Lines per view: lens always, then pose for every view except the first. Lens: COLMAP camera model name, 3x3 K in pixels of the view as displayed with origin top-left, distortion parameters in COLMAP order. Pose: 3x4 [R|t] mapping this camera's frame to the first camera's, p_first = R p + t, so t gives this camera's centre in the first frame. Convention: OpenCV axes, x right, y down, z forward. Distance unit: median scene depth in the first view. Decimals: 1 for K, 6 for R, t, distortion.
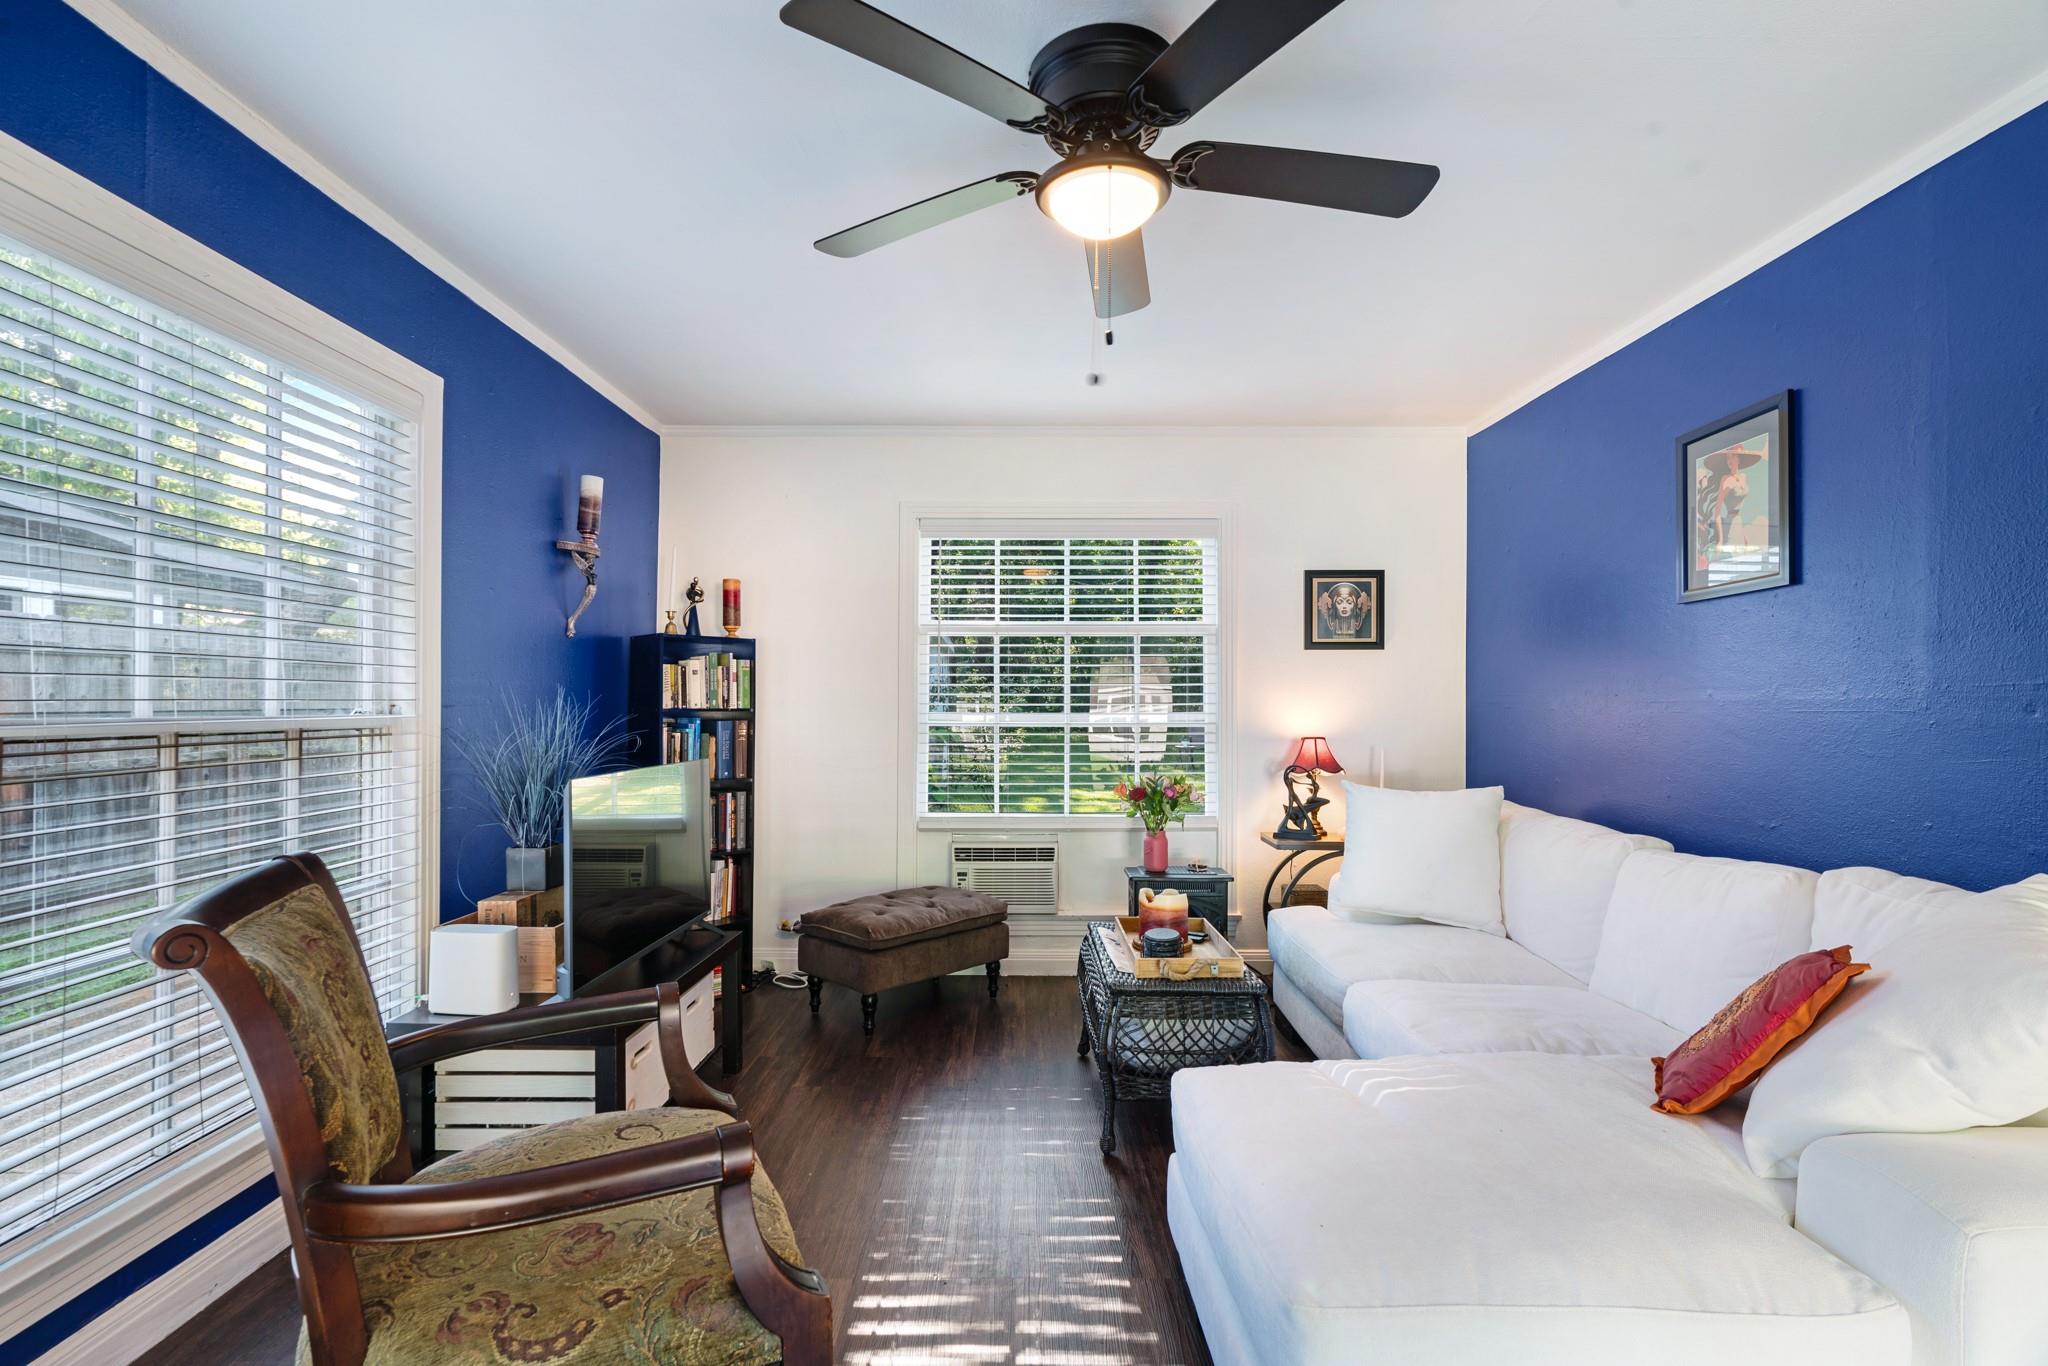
lens RADIAL K [[916.3, 0, 1013.5], [0, 916.3, 692.5], [0, 0, 1]] dist [-0.002572, 0.000566]
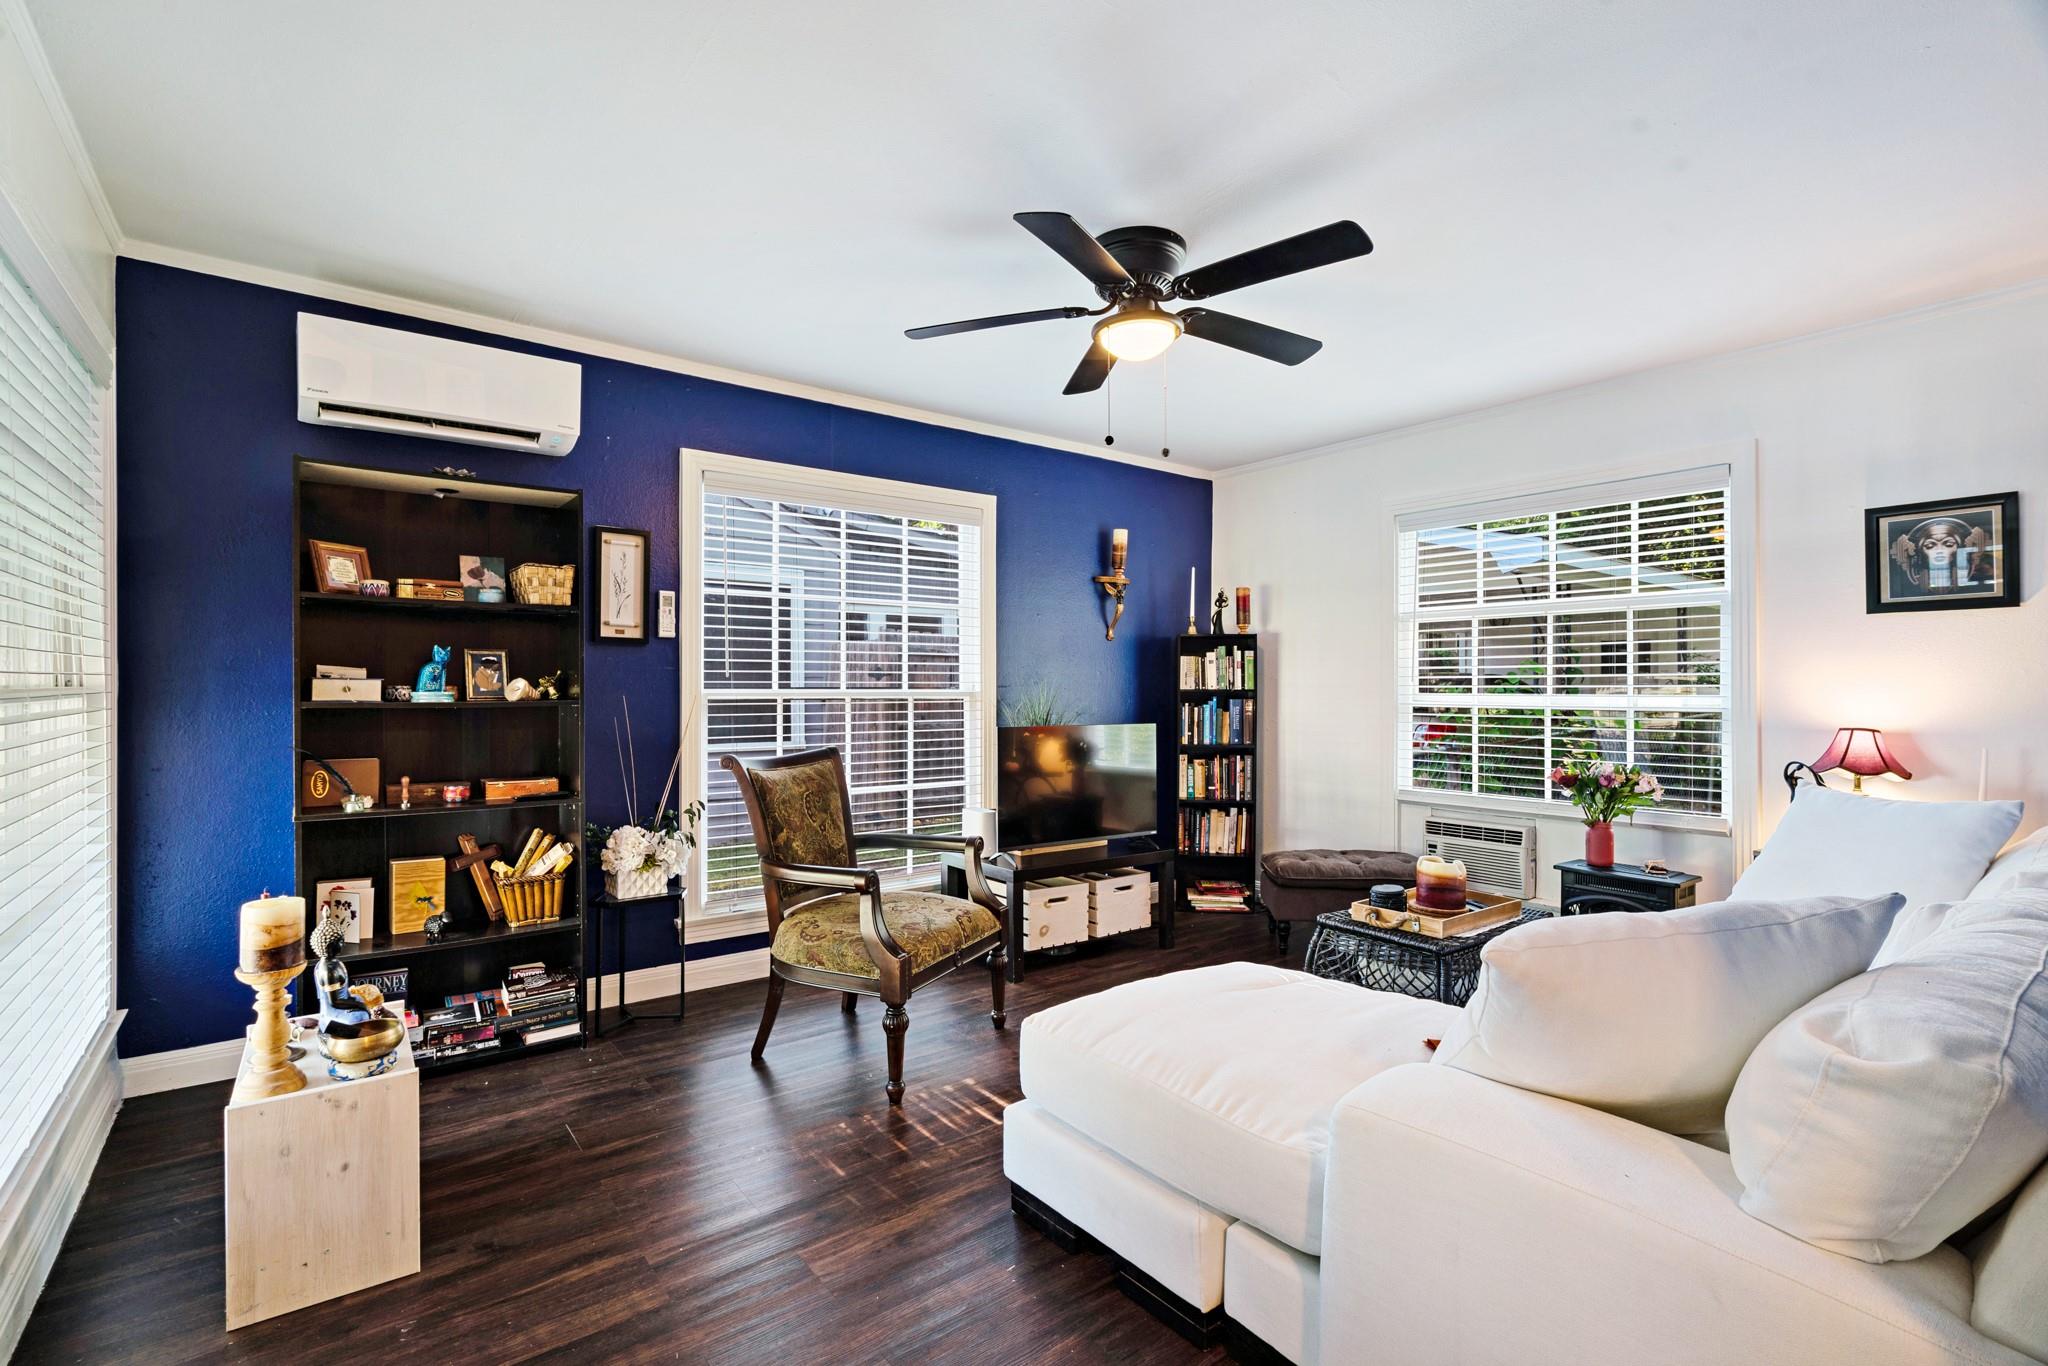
lens RADIAL K [[916.3, 0, 1027.8], [0, 916.3, 718.2], [0, 0, 1]] dist [-0.002572, 0.000566]
pose [[0.623773, 0.025972, -0.781174, 0.489785], [0.009171, 0.999136, 0.040542, 0.002712], [0.781552, -0.032454, 0.622996, -0.024860]]
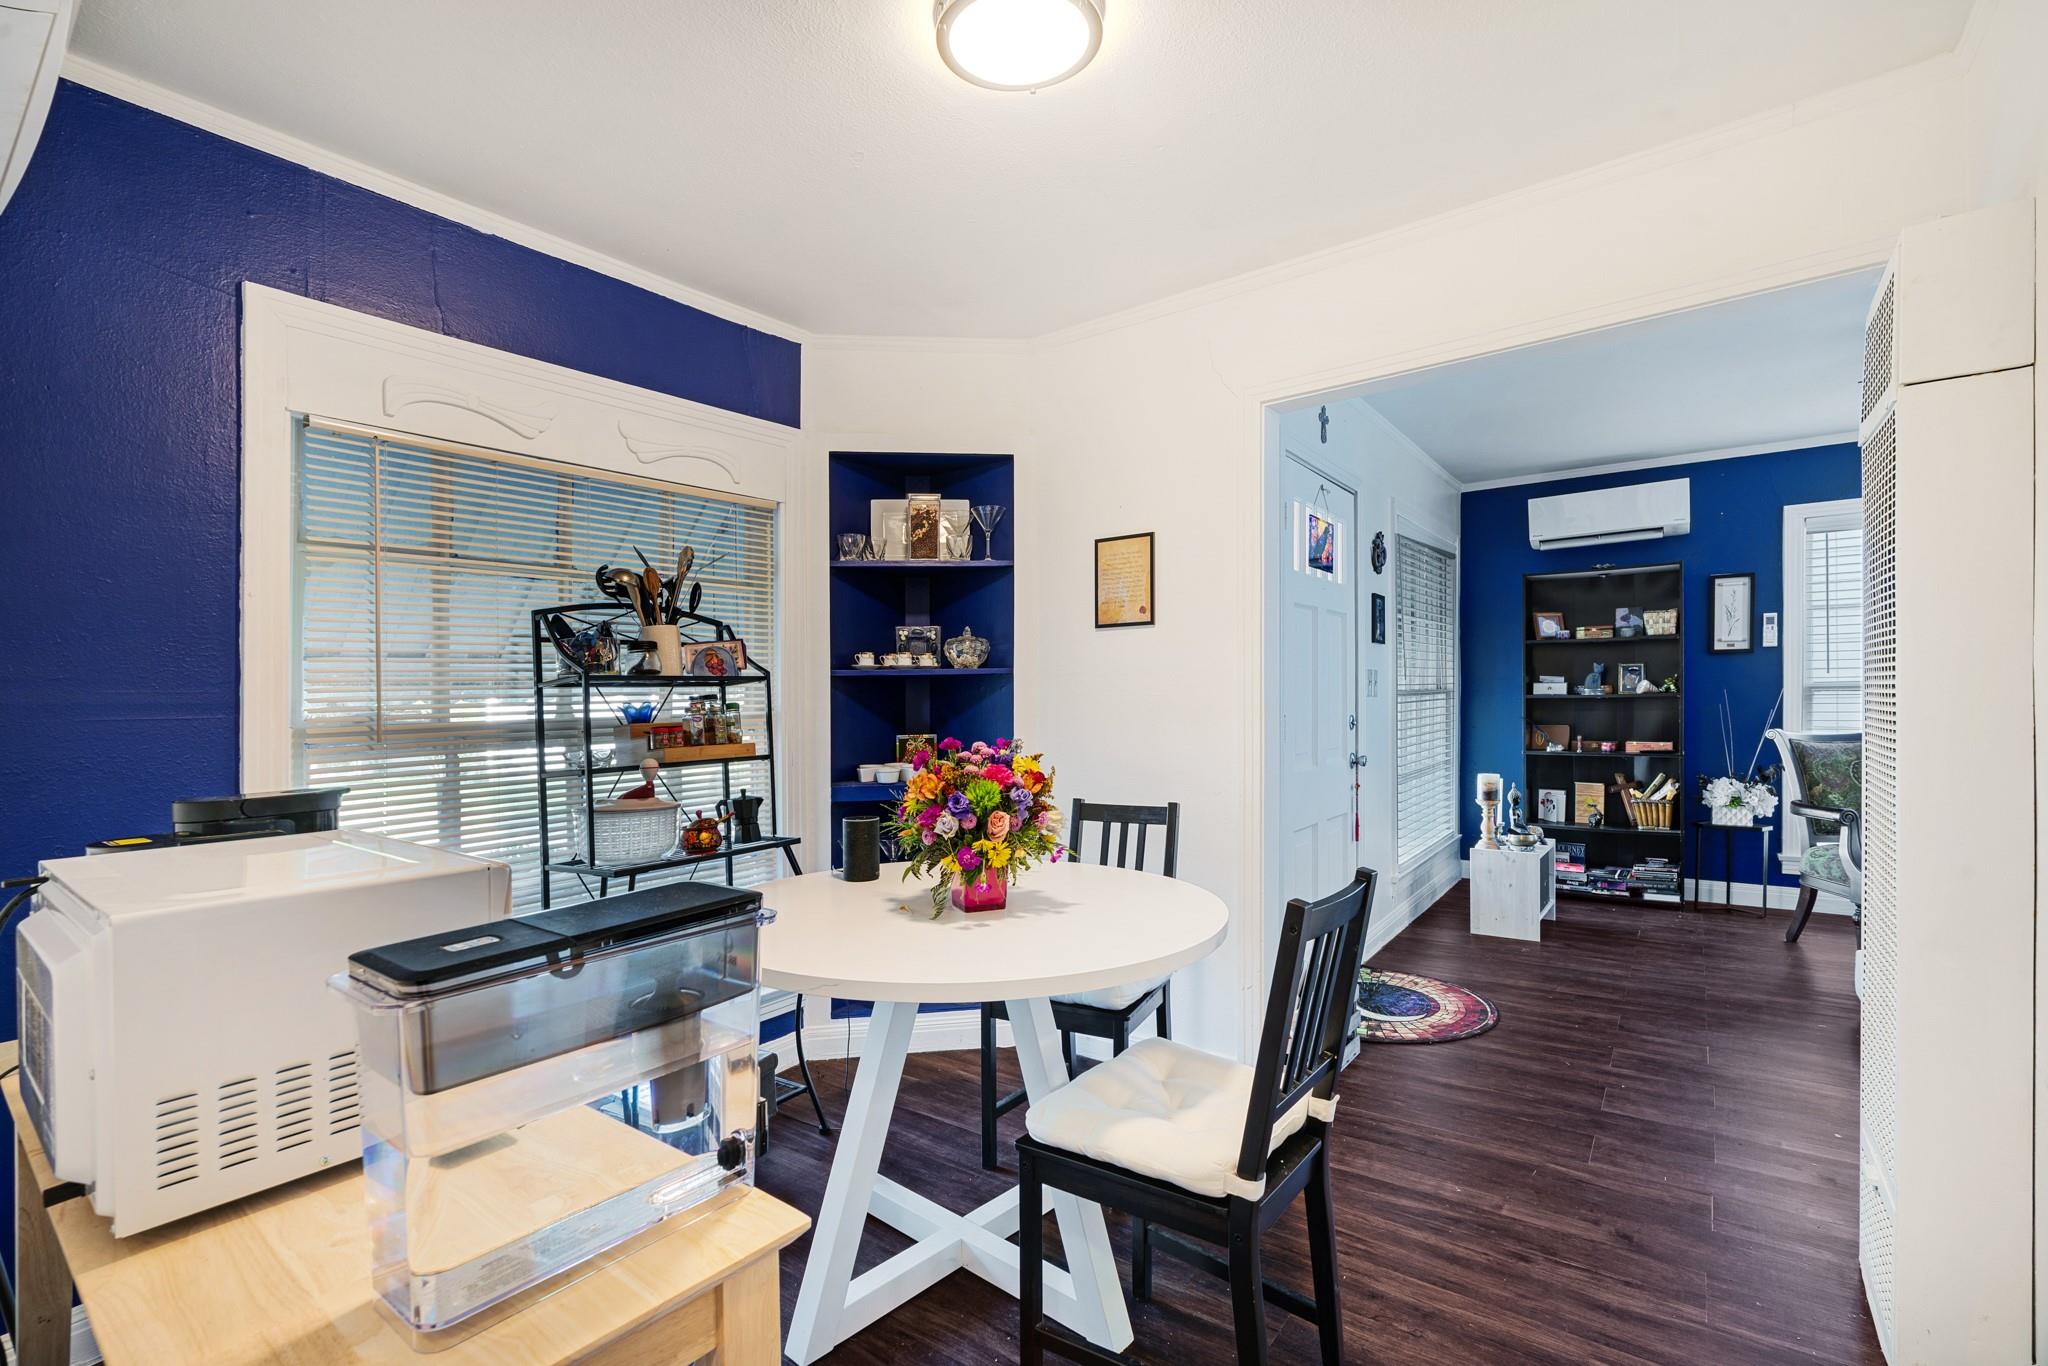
lens RADIAL K [[916.3, 0, 1022.0], [0, 916.3, 696.6], [0, 0, 1]] dist [-0.002572, 0.000566]
pose [[-0.580996, 0.009732, -0.813848, 1.151502], [0.028798, 0.999548, -0.008606, 0.005778], [0.813397, -0.028437, -0.581014, 0.151567]]
